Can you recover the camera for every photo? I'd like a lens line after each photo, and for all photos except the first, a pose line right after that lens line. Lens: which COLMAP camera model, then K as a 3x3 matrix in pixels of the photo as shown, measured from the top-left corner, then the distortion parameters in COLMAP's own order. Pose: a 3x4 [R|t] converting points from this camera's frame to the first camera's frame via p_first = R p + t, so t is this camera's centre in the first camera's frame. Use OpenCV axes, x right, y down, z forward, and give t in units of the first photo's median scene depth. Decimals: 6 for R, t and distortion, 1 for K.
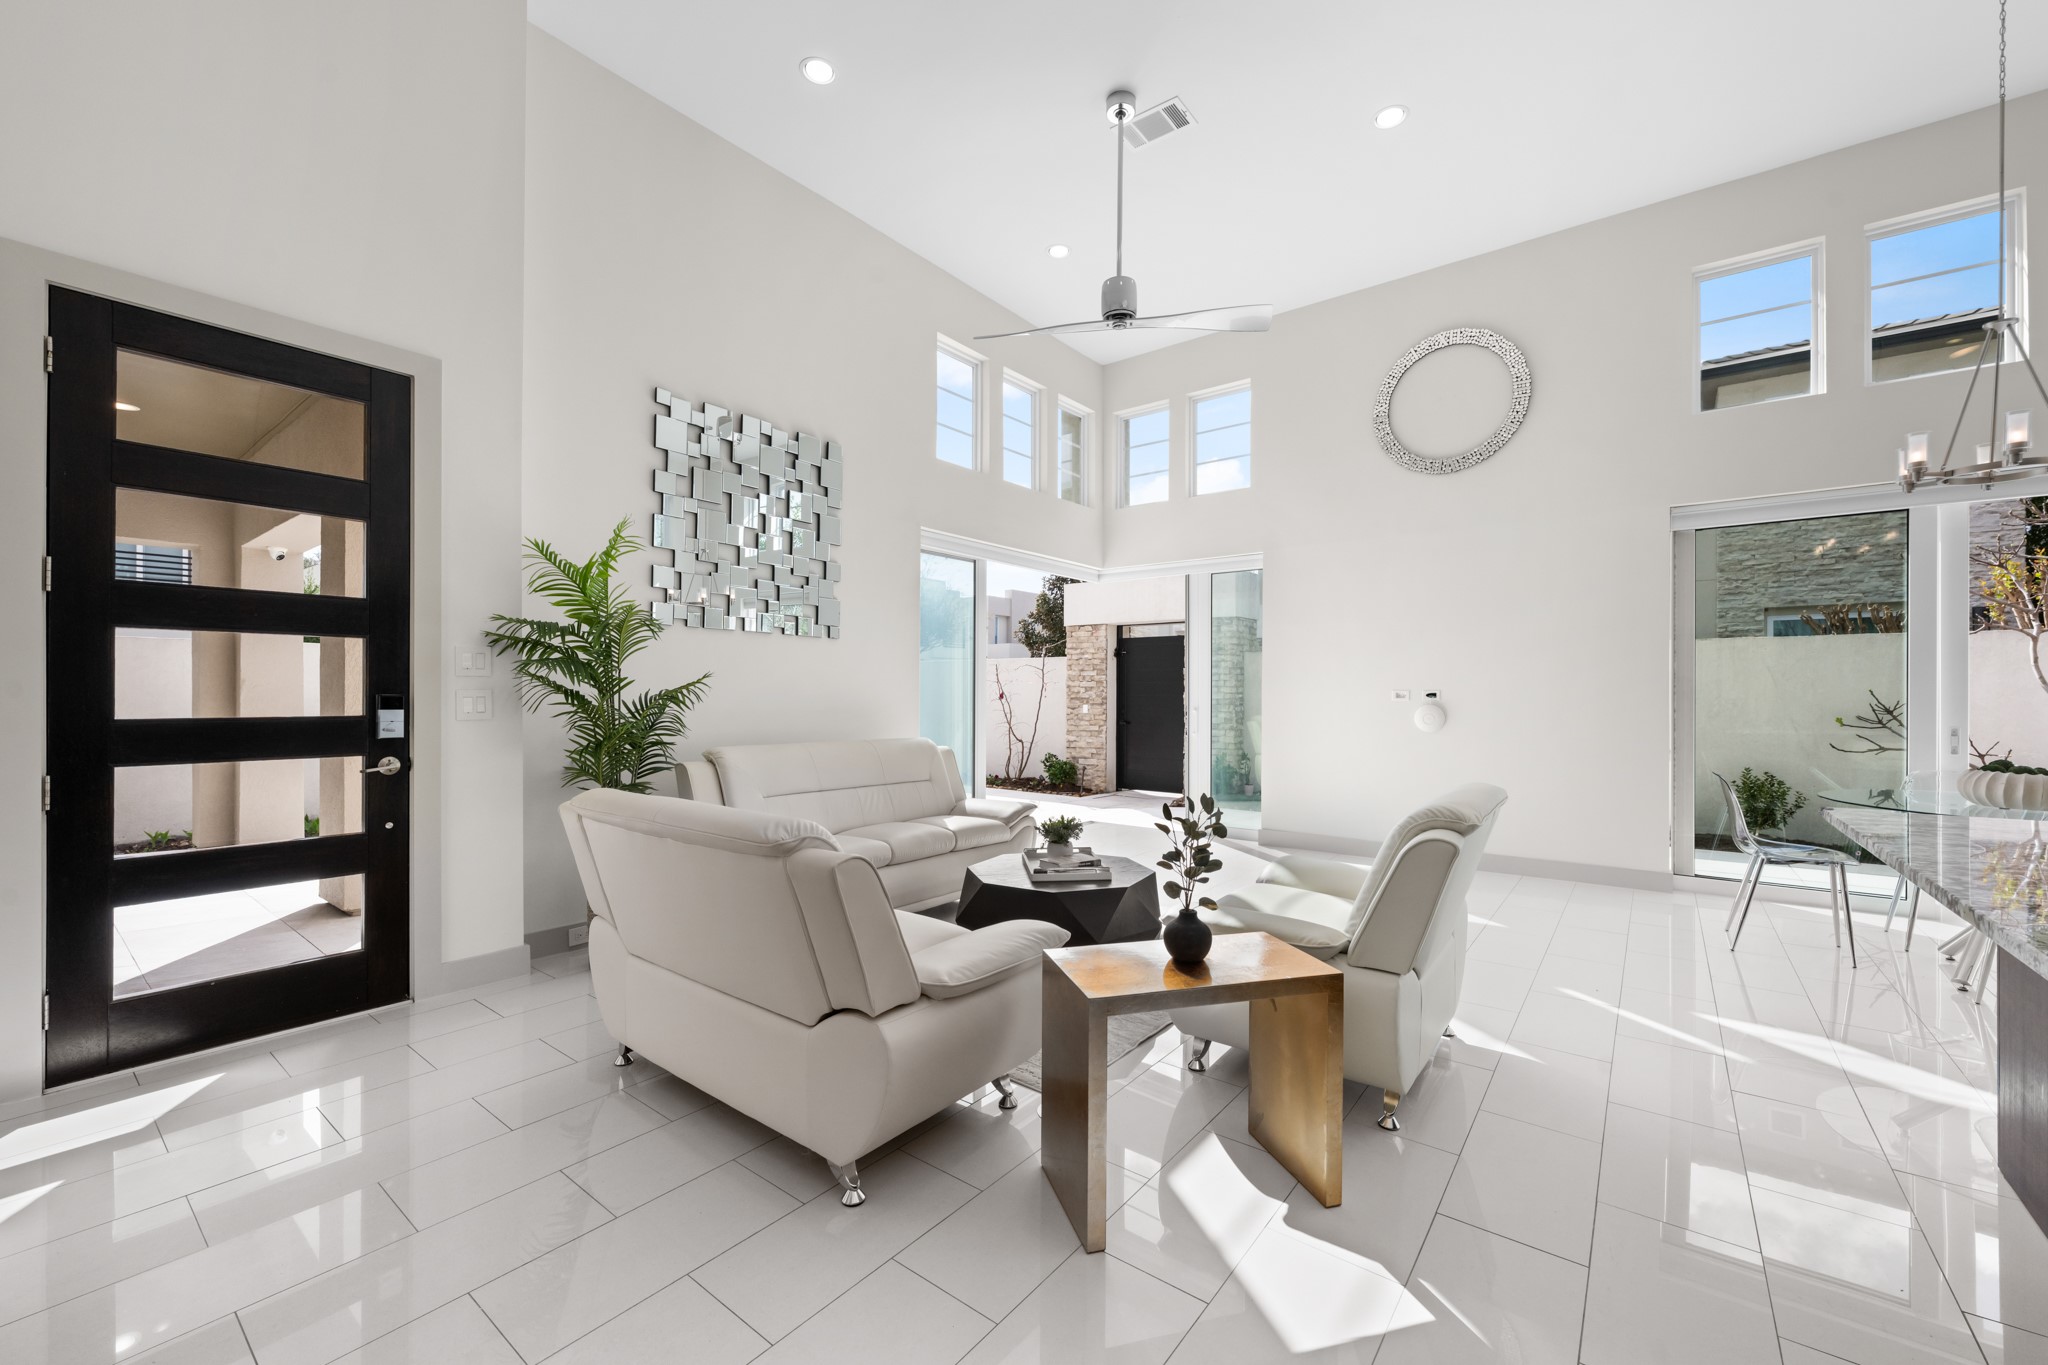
lens RADIAL K [[809.5, 0, 1027.8], [0, 809.5, 684.4], [0, 0, 1]] dist [0.000201, 0.000315]
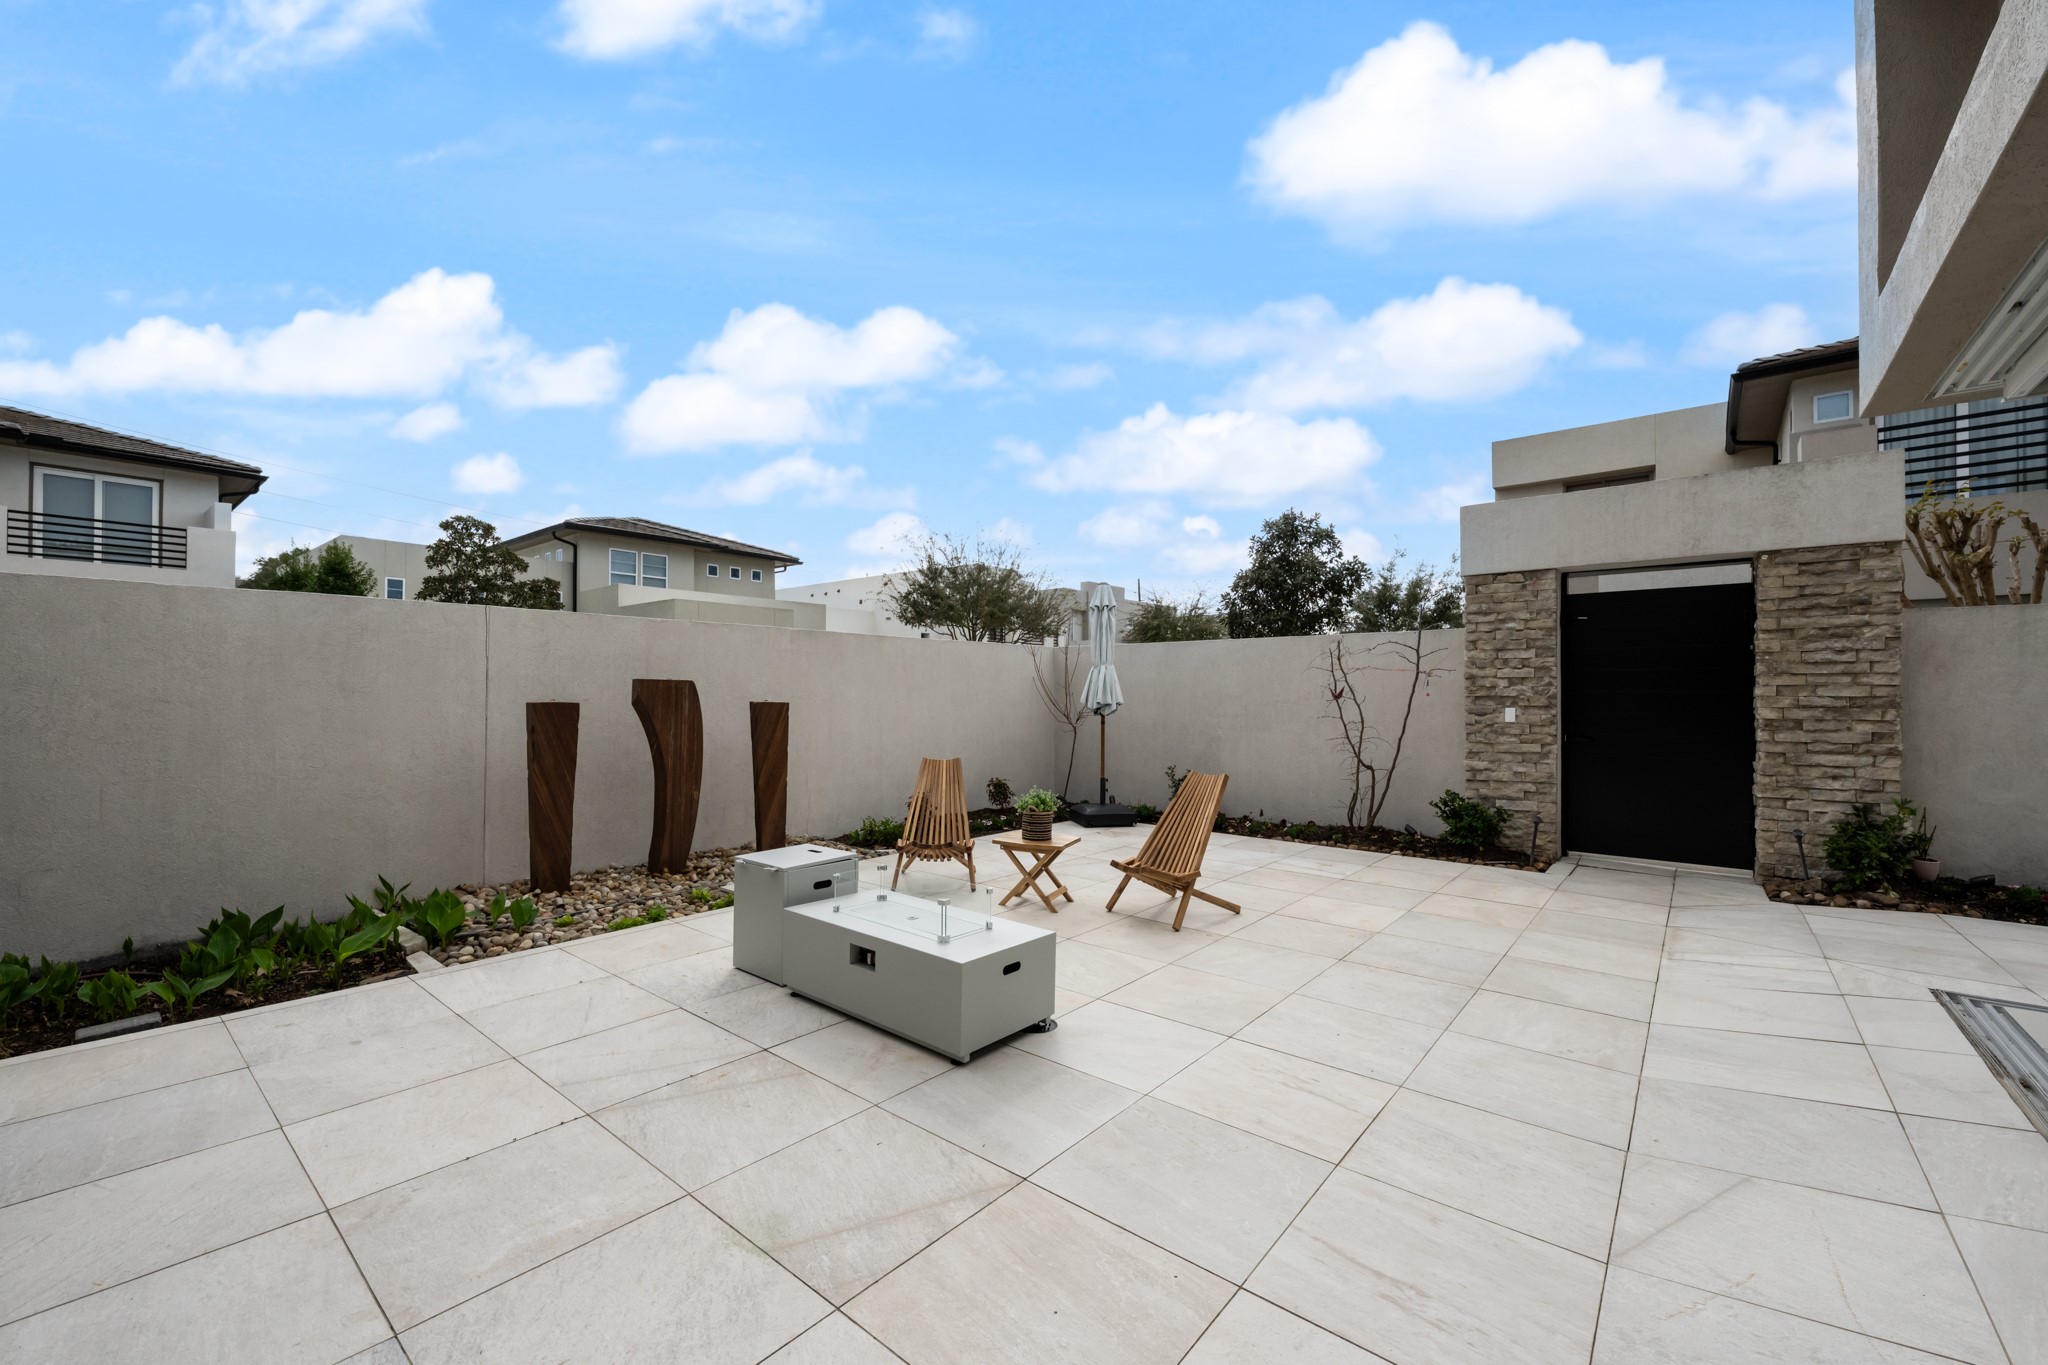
lens RADIAL K [[809.5, 0, 1034.9], [0, 809.5, 693.5], [0, 0, 1]] dist [0.000201, 0.000315]
pose [[0.999613, -0.000443, -0.027808, -0.255524], [0.000689, 0.999961, 0.008812, 0.009218], [0.027803, -0.008828, 0.999574, 0.401818]]
